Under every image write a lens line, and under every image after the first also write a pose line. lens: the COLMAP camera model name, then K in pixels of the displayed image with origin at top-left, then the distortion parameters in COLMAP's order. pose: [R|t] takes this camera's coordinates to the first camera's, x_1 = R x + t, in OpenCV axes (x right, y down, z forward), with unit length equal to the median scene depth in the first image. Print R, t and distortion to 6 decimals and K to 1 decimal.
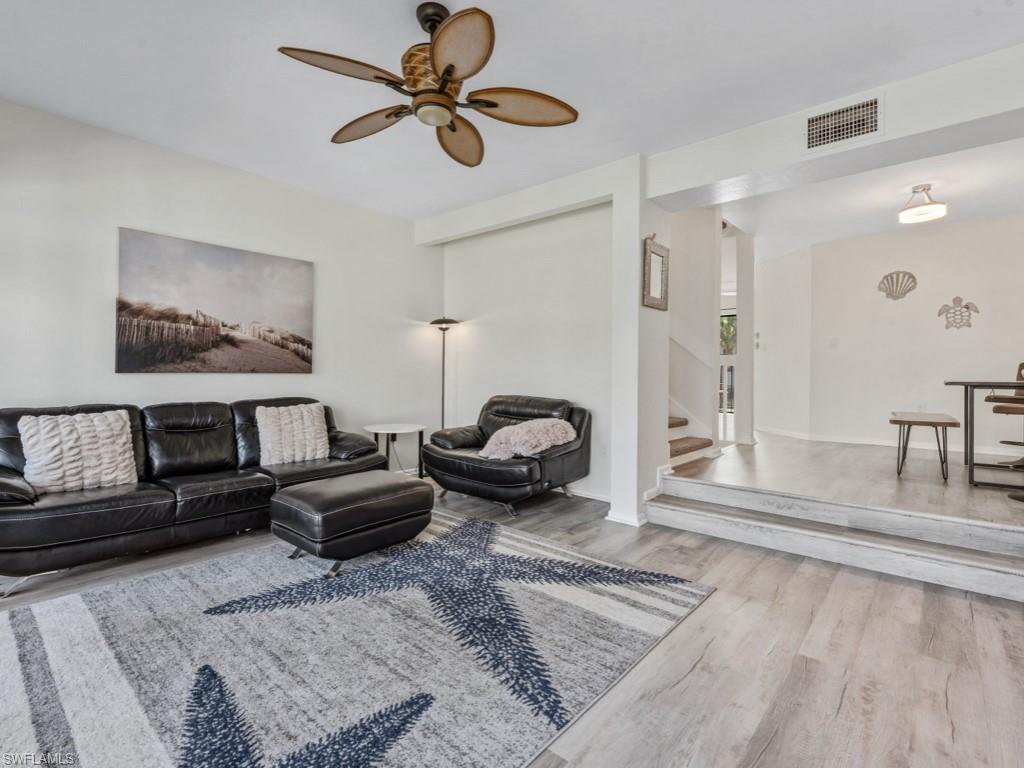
lens RADIAL K [[491.0, 0, 514.9], [0, 491.0, 379.9], [0, 0, 1]] dist [0.013215, 0.000151]
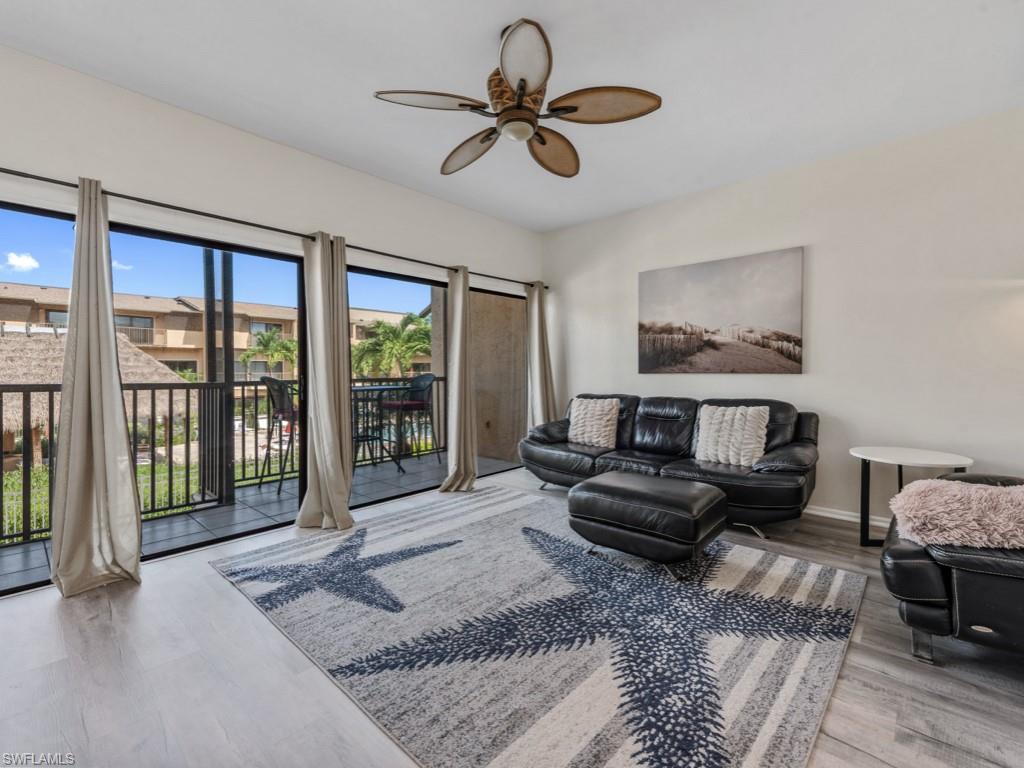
lens RADIAL K [[452.7, 0, 509.2], [0, 452.7, 374.5], [0, 0, 1]] dist [0.020694, -0.007688]
pose [[-0.026746, 0.001756, -0.999641, 0.514824], [-0.011598, 0.999931, 0.002067, -0.009527], [0.999575, 0.011649, -0.026724, 0.632309]]
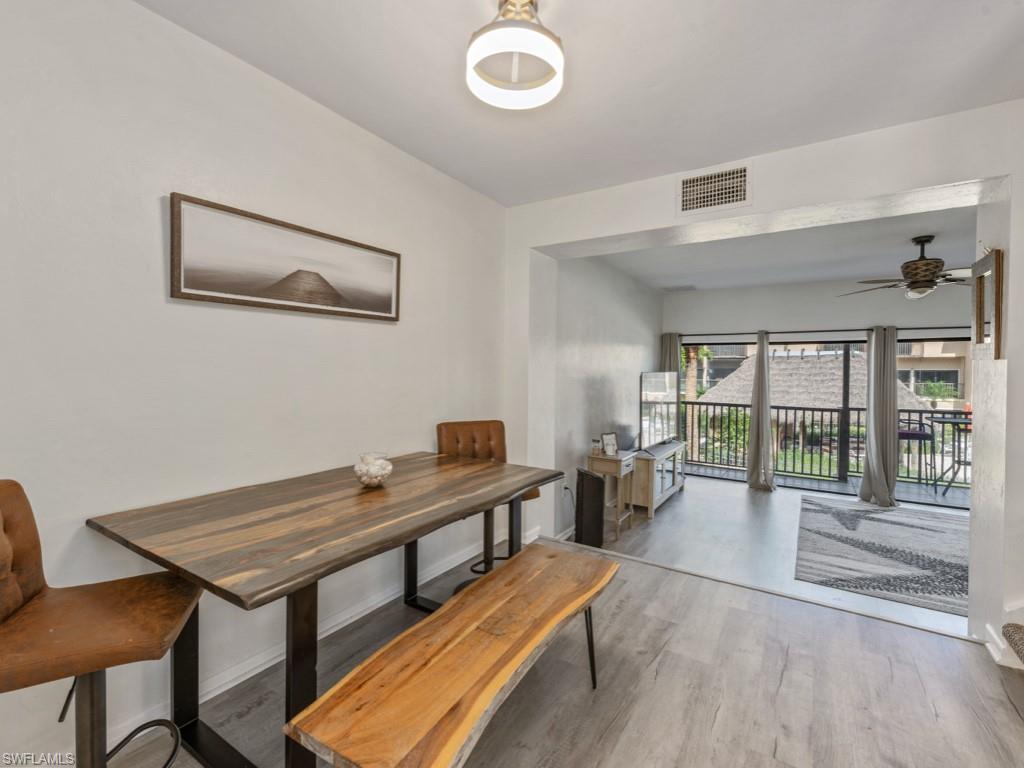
lens RADIAL K [[461.6, 0, 520.8], [0, 461.6, 377.6], [0, 0, 1]] dist [0.016413, -0.000065]
pose [[-0.988118, -0.013395, -0.153114, 1.029873], [-0.017435, 0.999534, 0.025070, -0.135442], [0.152707, 0.027442, -0.987890, 1.603453]]
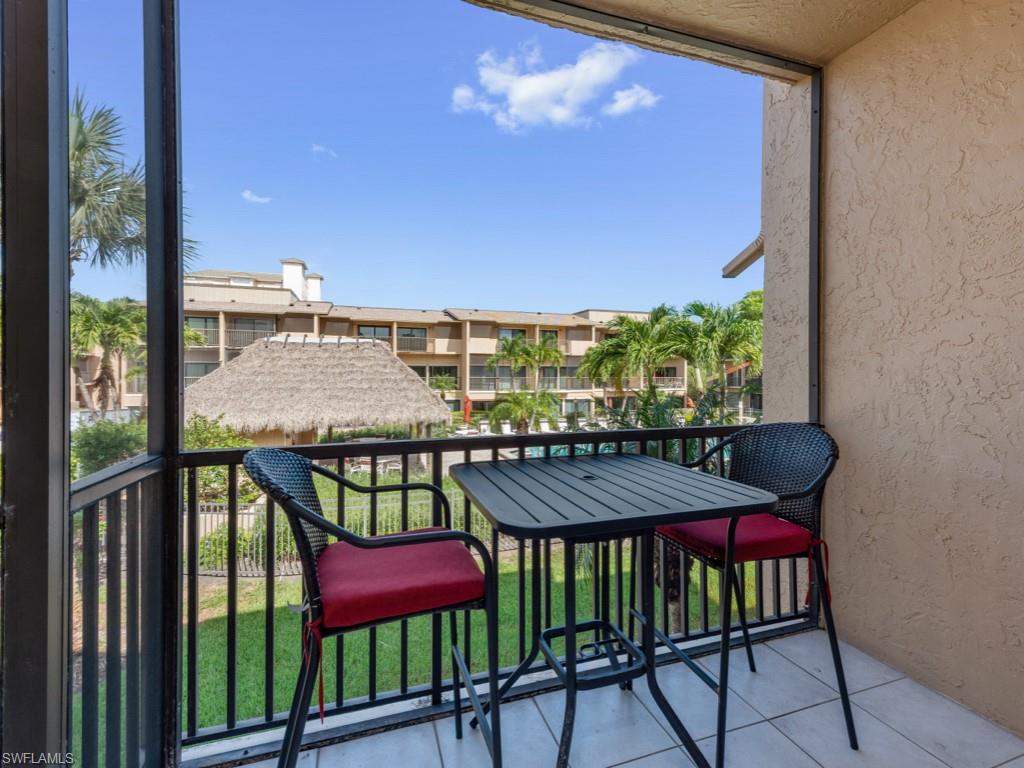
lens RADIAL K [[452.7, 0, 509.2], [0, 452.7, 374.5], [0, 0, 1]] dist [0.020694, -0.007688]
pose [[-0.516158, -0.006901, -0.856466, -0.500894], [-0.019718, 0.999798, 0.003827, -0.060756], [0.856266, 0.018863, -0.516190, 0.287504]]
